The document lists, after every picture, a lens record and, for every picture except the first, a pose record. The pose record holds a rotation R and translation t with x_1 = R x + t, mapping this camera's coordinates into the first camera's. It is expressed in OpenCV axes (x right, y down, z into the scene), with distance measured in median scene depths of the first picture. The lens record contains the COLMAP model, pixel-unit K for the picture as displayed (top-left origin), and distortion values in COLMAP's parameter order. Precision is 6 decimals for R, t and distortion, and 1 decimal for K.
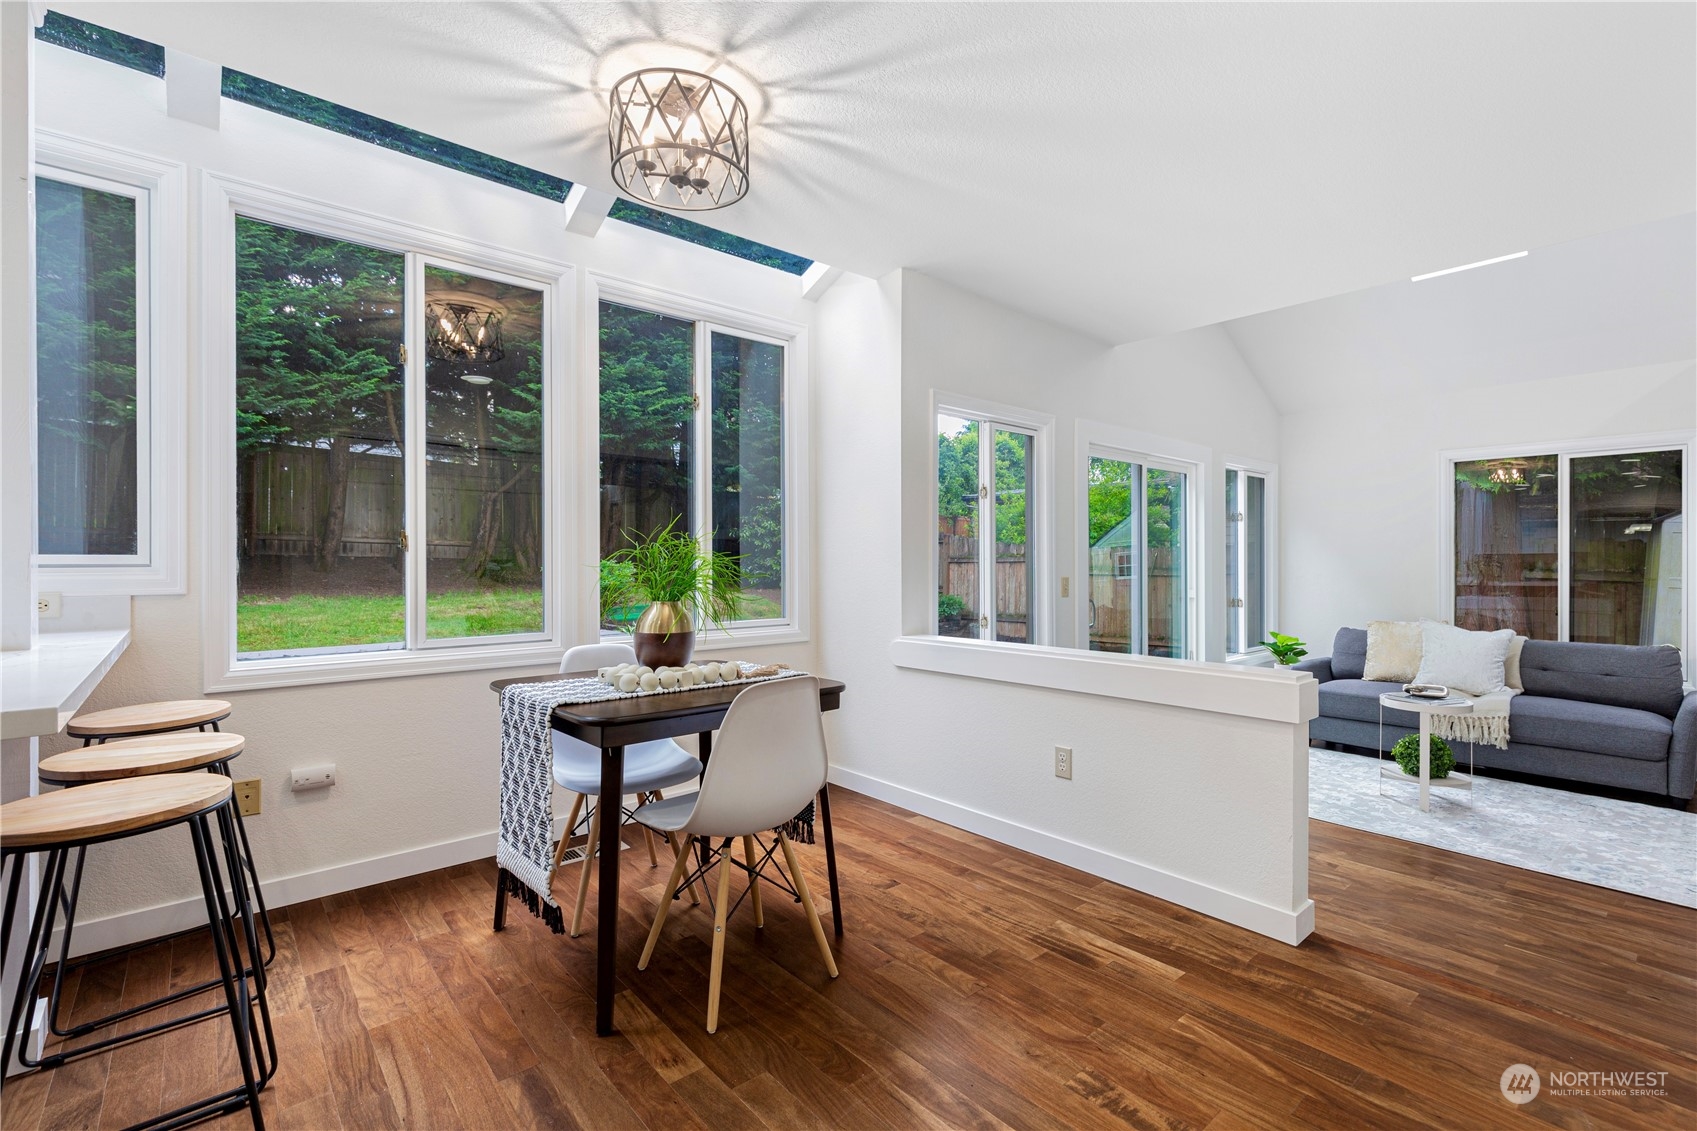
lens RADIAL K [[762.2, 0, 865.5], [0, 762.2, 562.0], [0, 0, 1]] dist [0.004562, -0.000575]
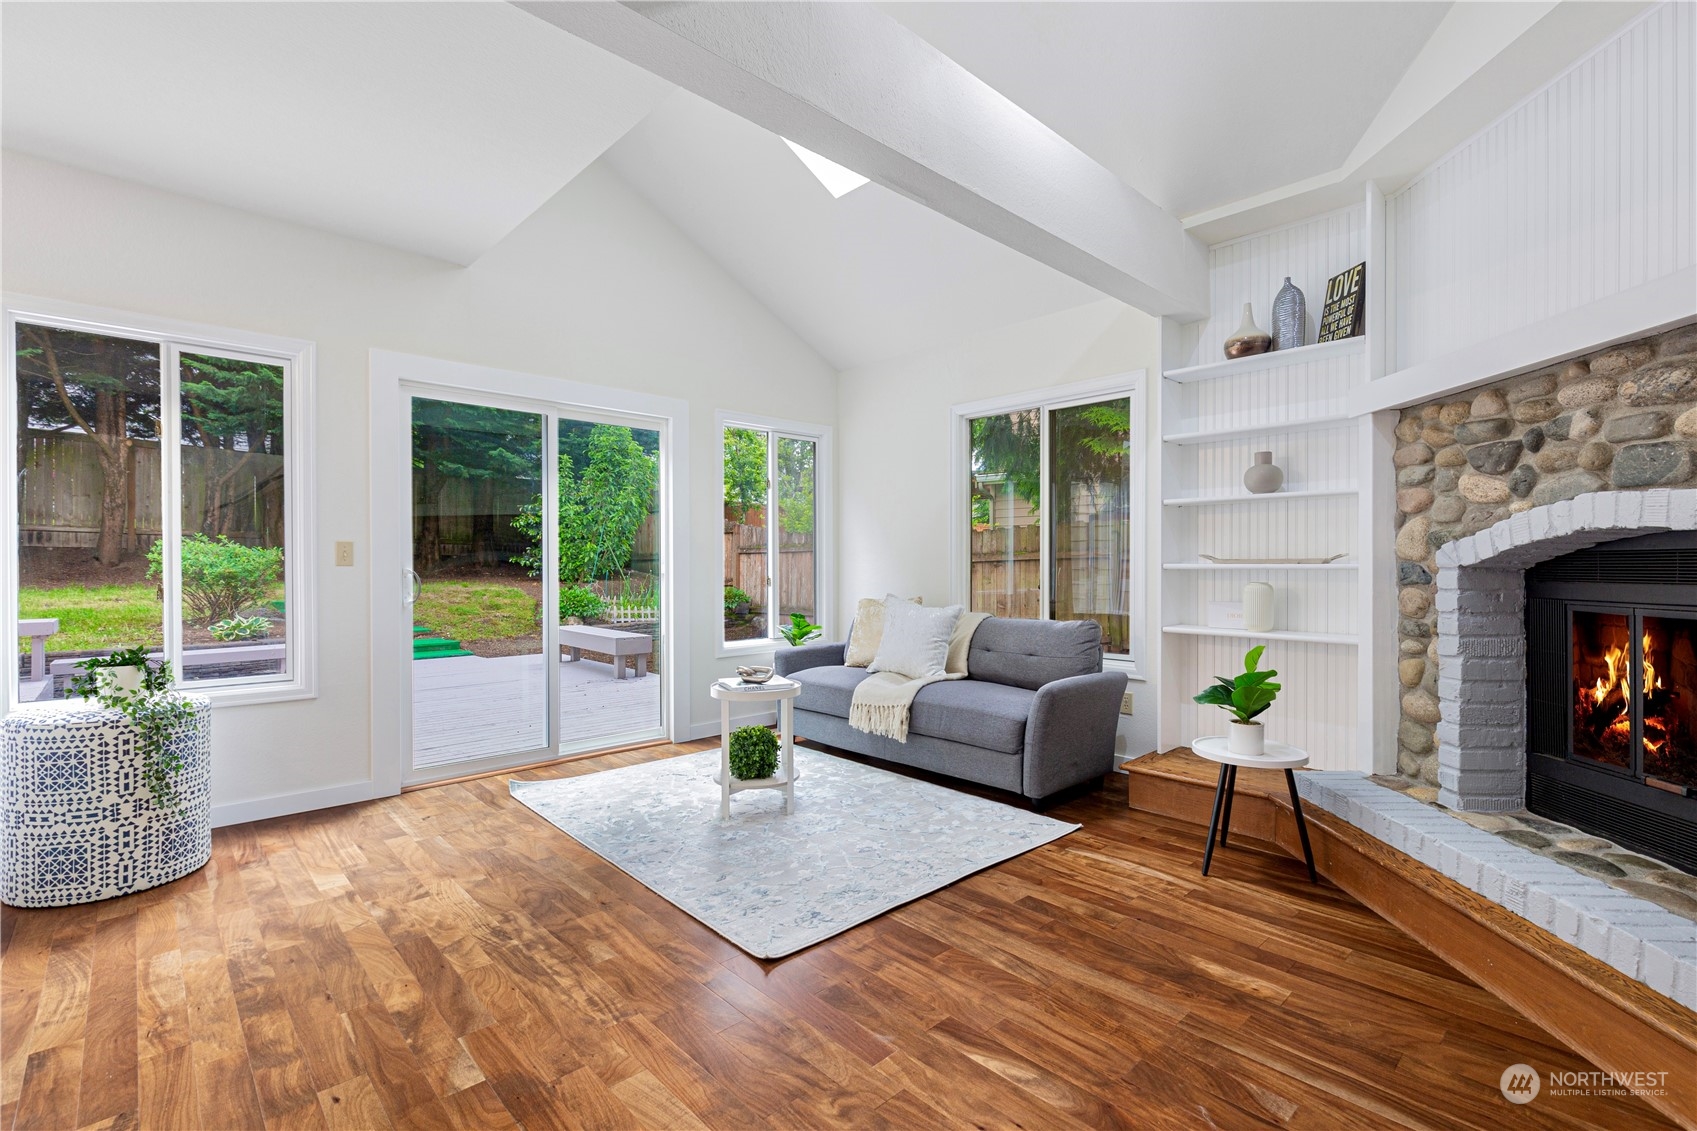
lens RADIAL K [[762.2, 0, 856.8], [0, 762.2, 570.4], [0, 0, 1]] dist [0.004562, -0.000575]
pose [[0.999214, -0.002997, 0.039533, 0.844618], [0.002619, 0.999950, 0.009611, 0.048909], [-0.039560, -0.009500, 0.999172, 0.170013]]
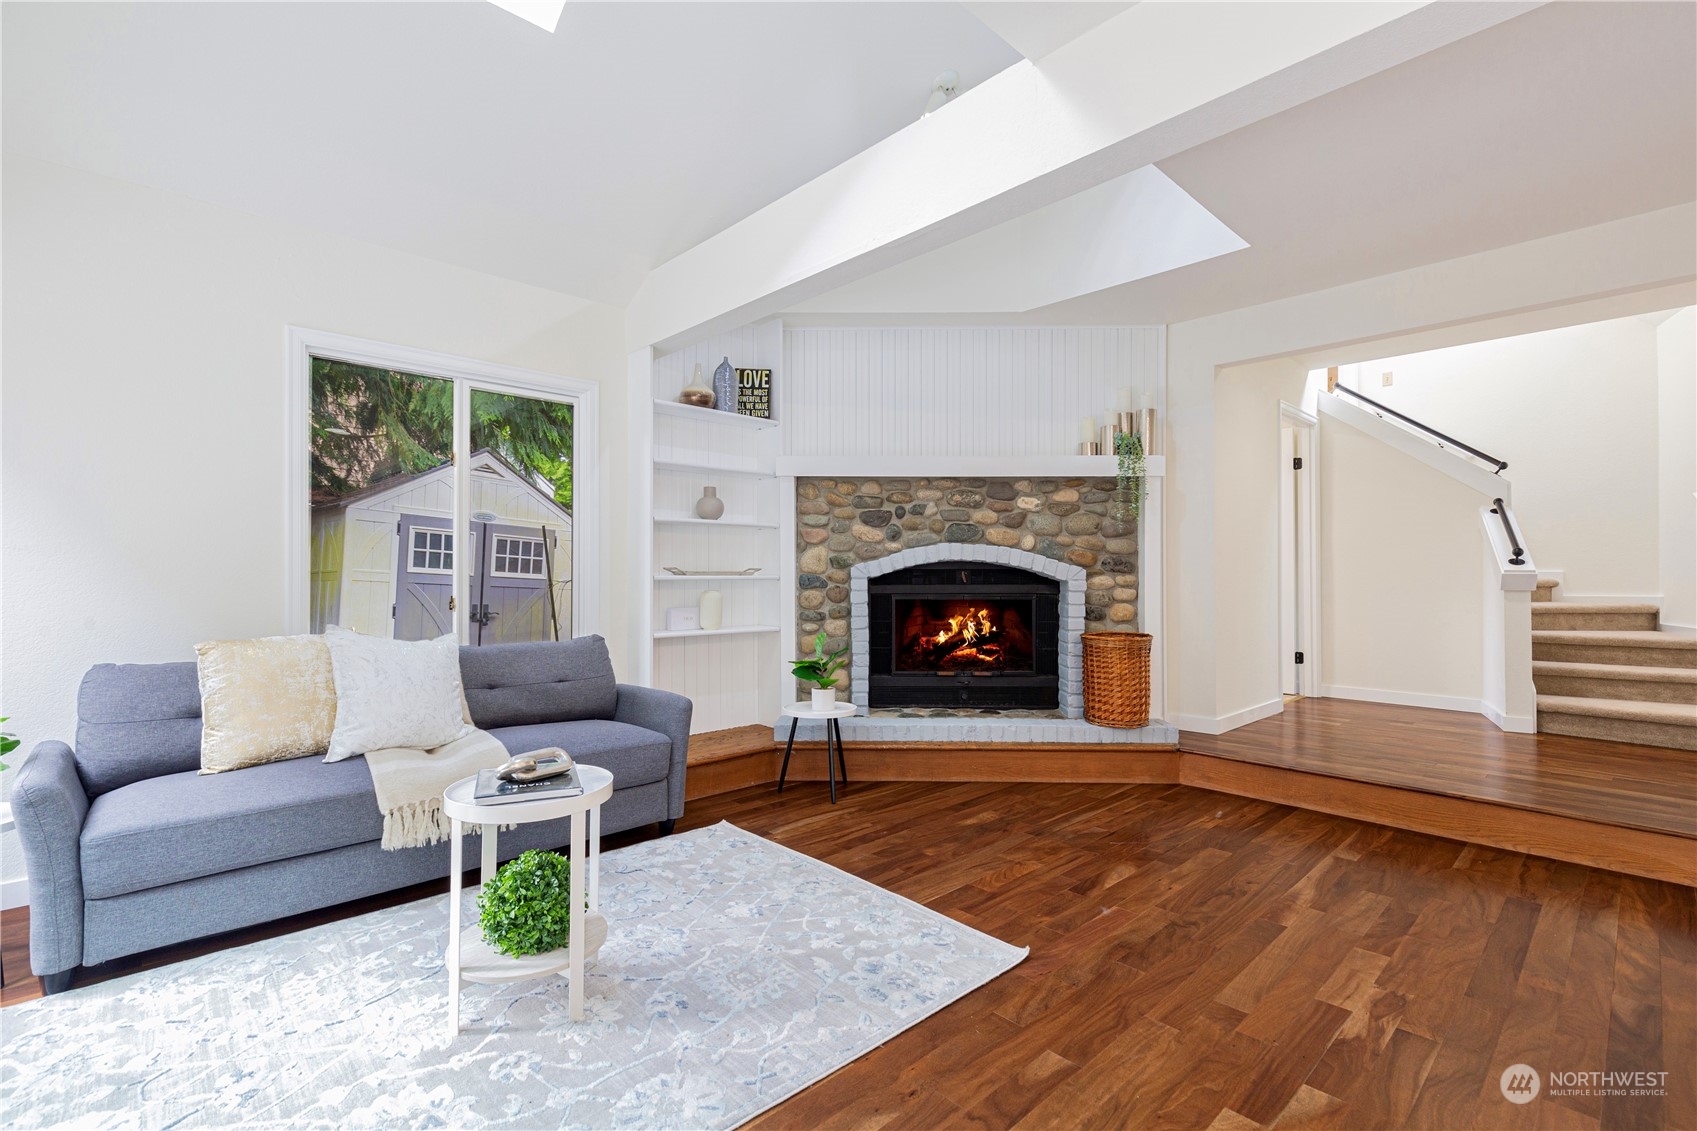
lens RADIAL K [[762.2, 0, 854.6], [0, 762.2, 568.1], [0, 0, 1]] dist [0.004562, -0.000575]
pose [[-0.039576, 0.006755, 0.999194, 0.249372], [-0.003316, 0.999971, -0.006892, 0.047560], [-0.999211, -0.003586, -0.039552, 0.849394]]
